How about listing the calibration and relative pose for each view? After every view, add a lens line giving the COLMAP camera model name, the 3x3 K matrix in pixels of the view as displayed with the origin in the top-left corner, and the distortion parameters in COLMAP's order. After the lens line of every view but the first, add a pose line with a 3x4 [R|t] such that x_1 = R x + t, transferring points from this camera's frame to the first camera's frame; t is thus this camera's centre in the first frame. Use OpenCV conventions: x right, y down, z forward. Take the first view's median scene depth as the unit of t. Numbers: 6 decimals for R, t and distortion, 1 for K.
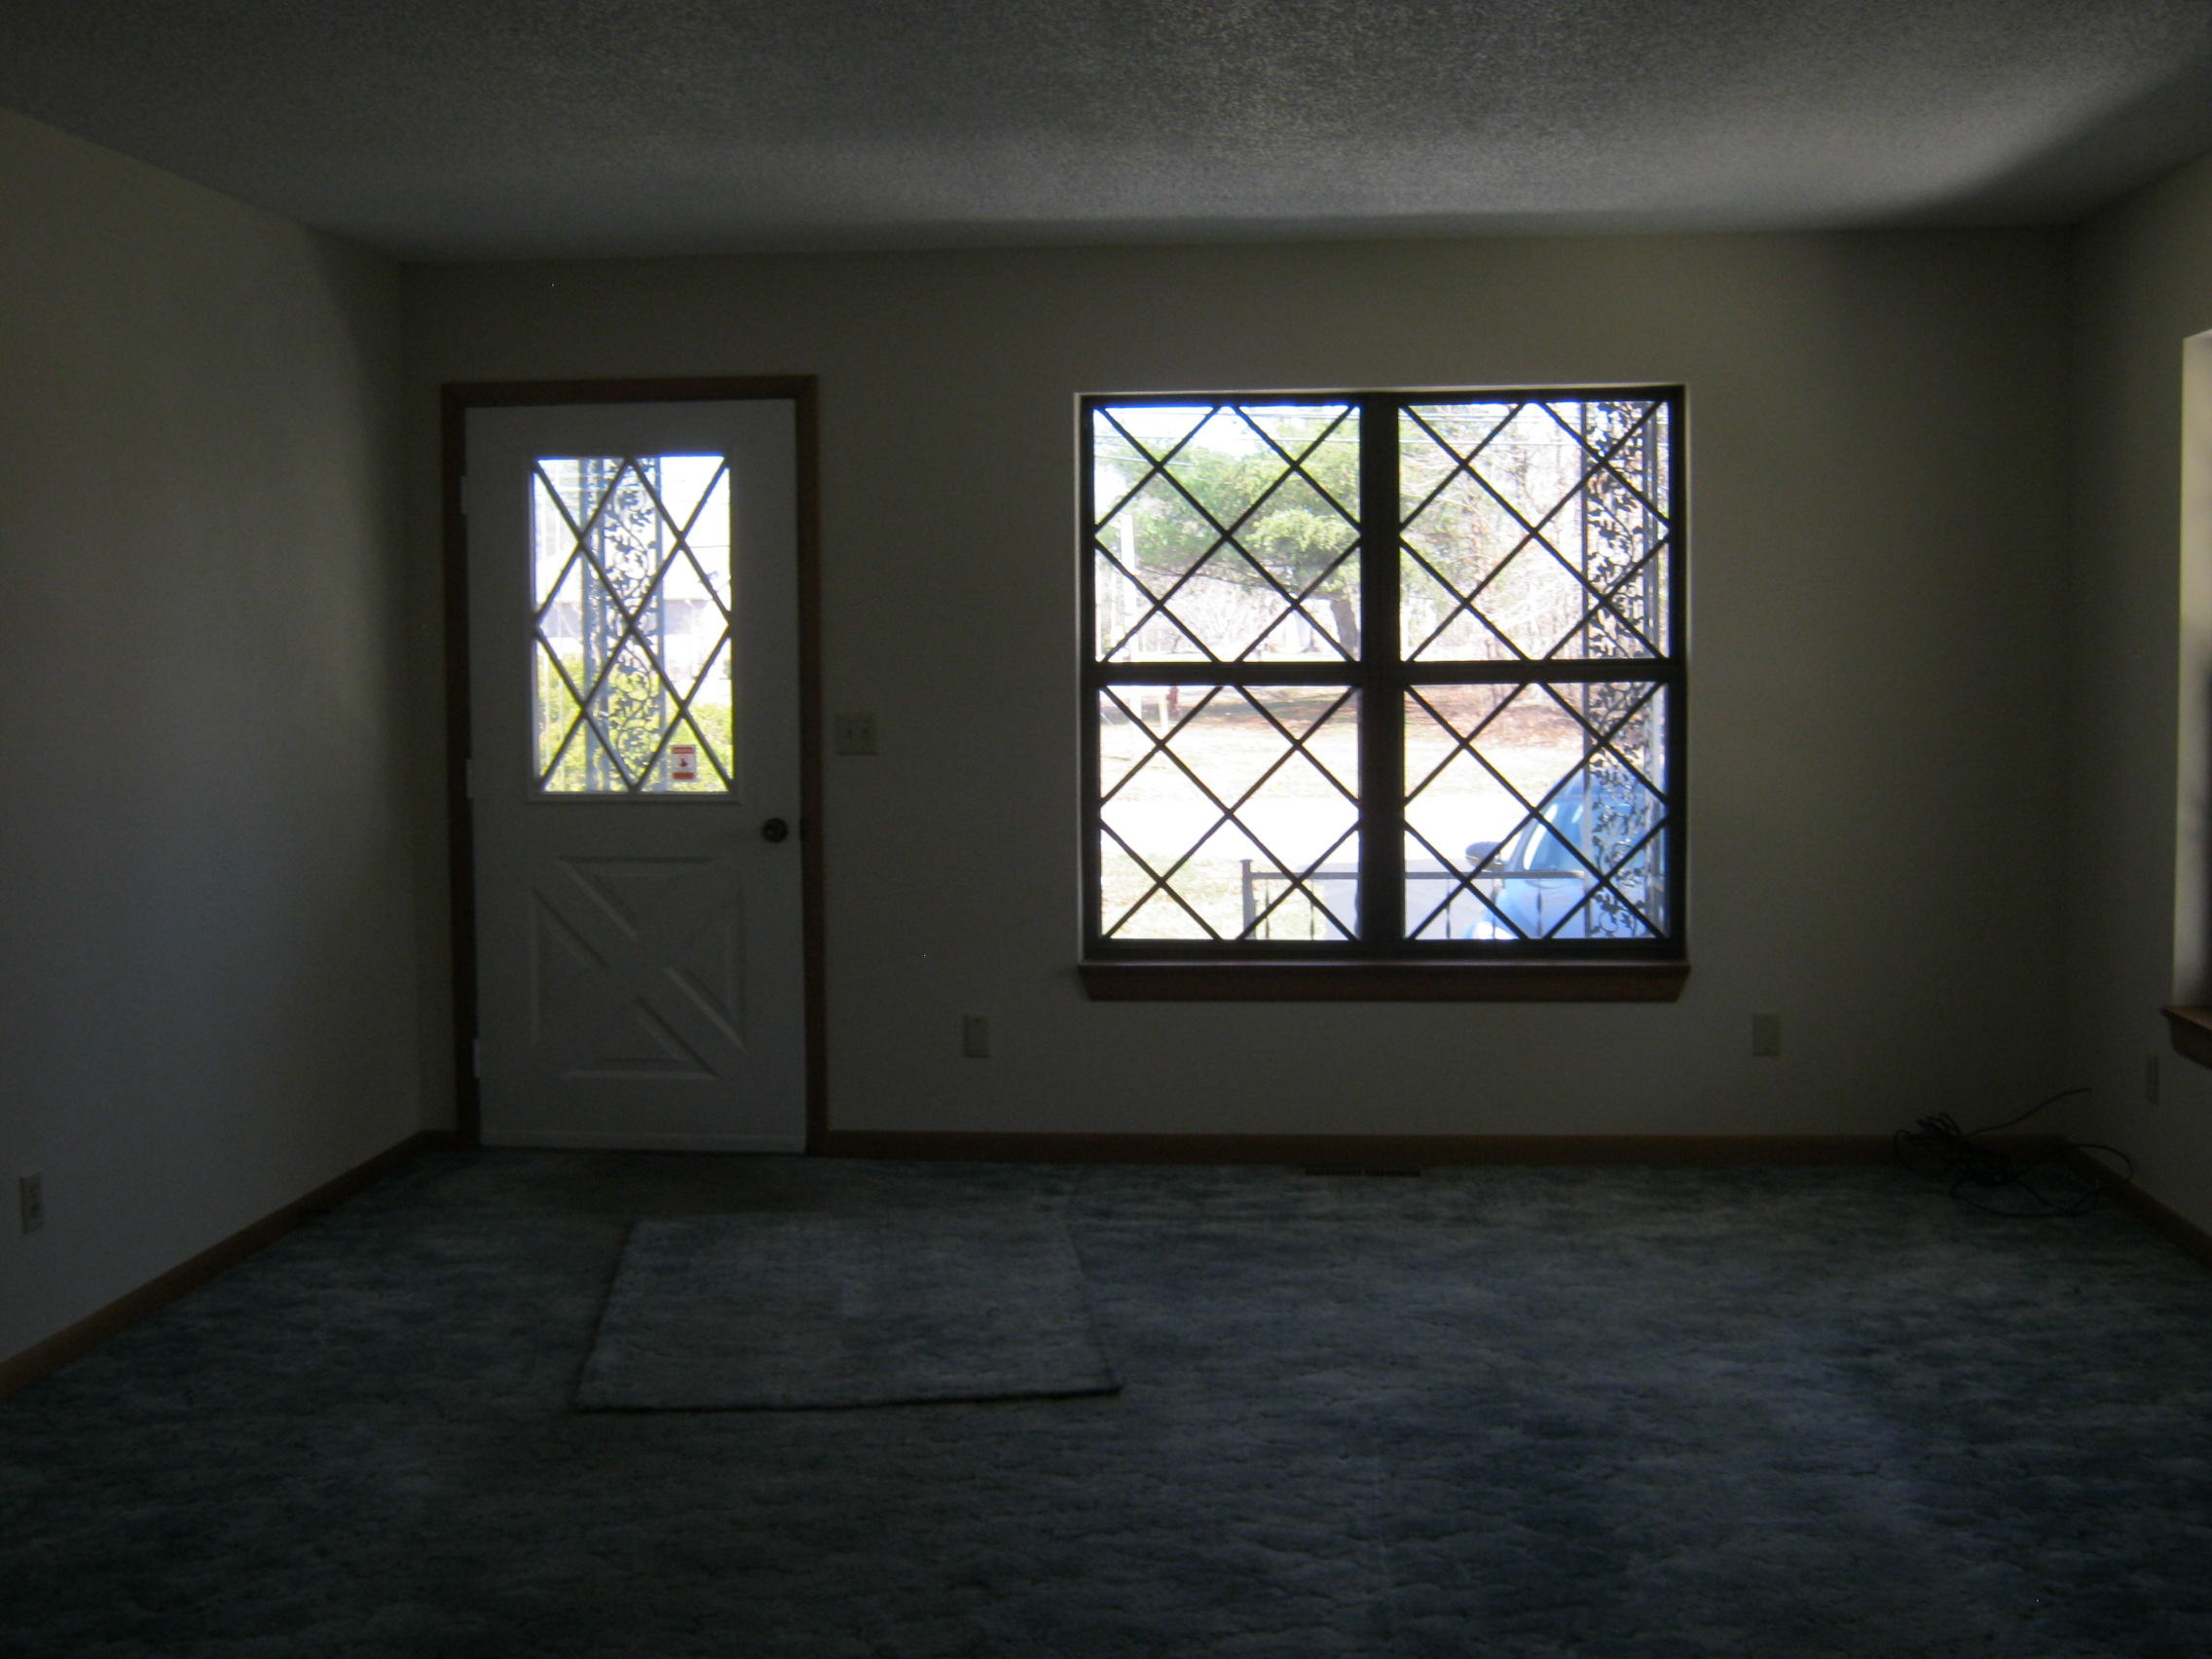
lens RADIAL K [[2494.7, 0, 1106.0], [0, 2494.7, 829.5], [0, 0, 1]] dist [-0.105098, 0.048947]
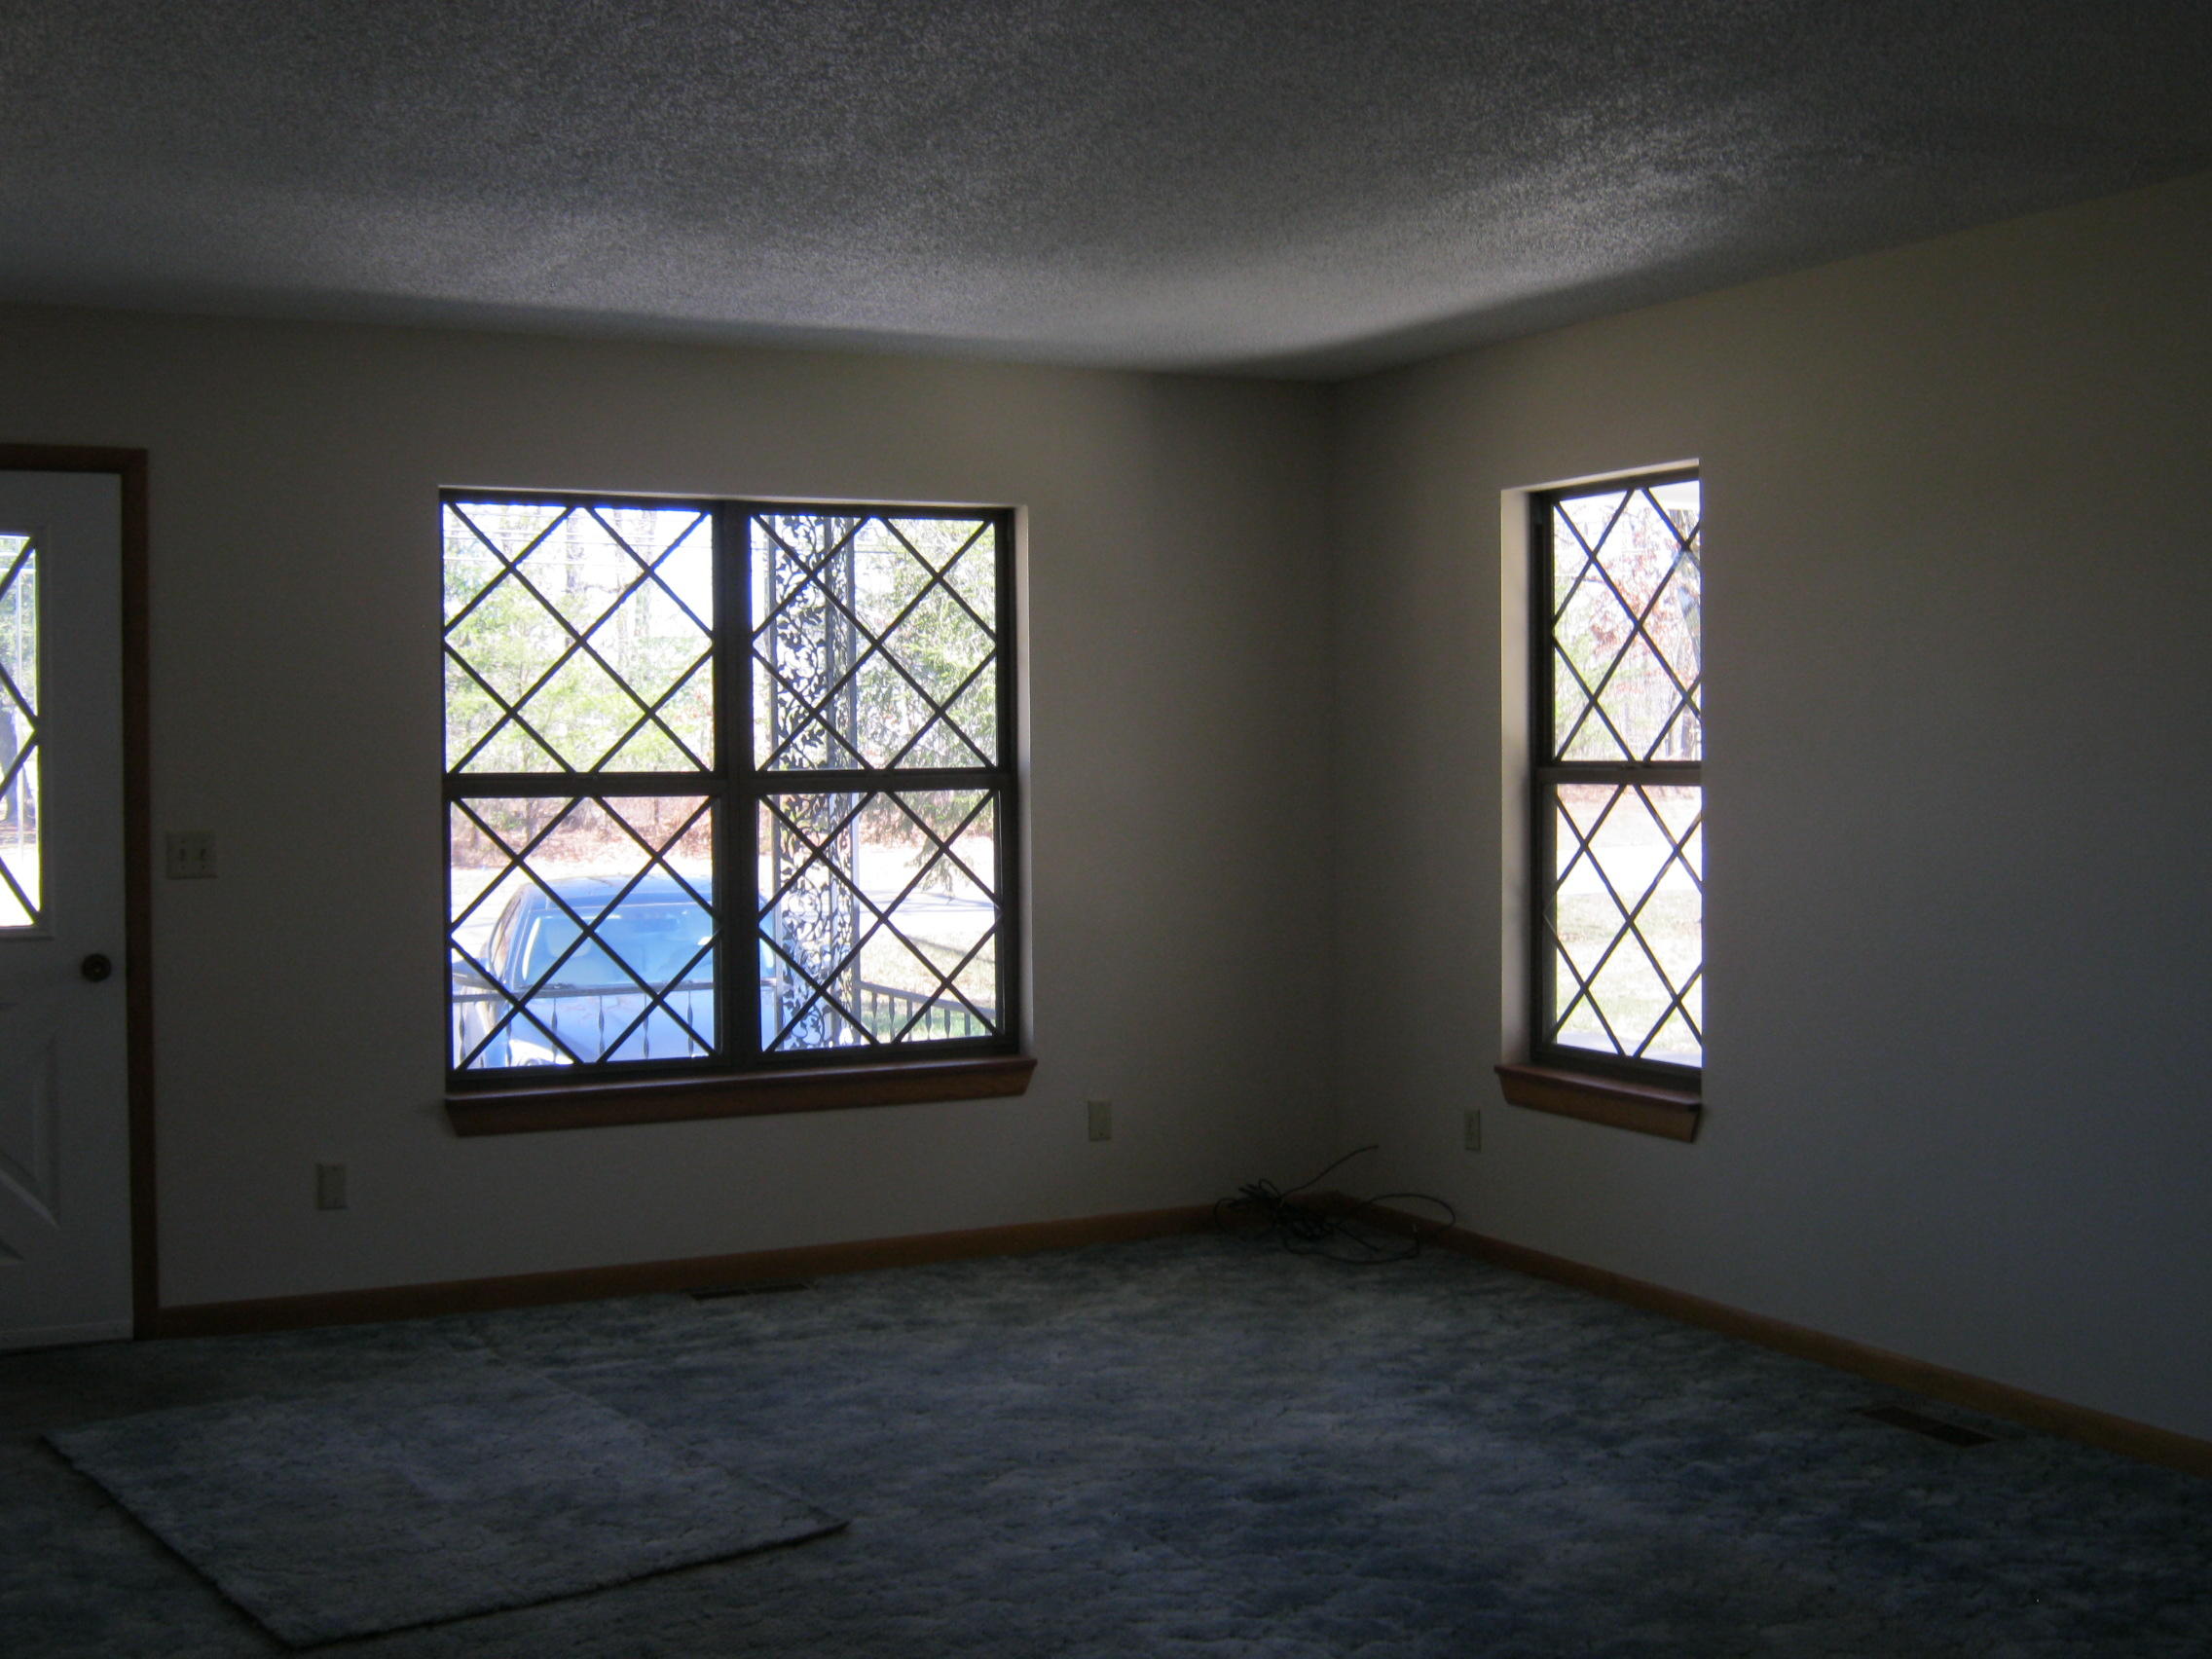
lens RADIAL K [[2494.7, 0, 1106.0], [0, 2494.7, 829.5], [0, 0, 1]] dist [-0.105098, 0.048947]
pose [[0.843435, -0.014131, 0.537046, -0.340533], [0.038624, 0.998662, -0.034383, -0.005602], [-0.535841, 0.049742, 0.842852, 0.101681]]
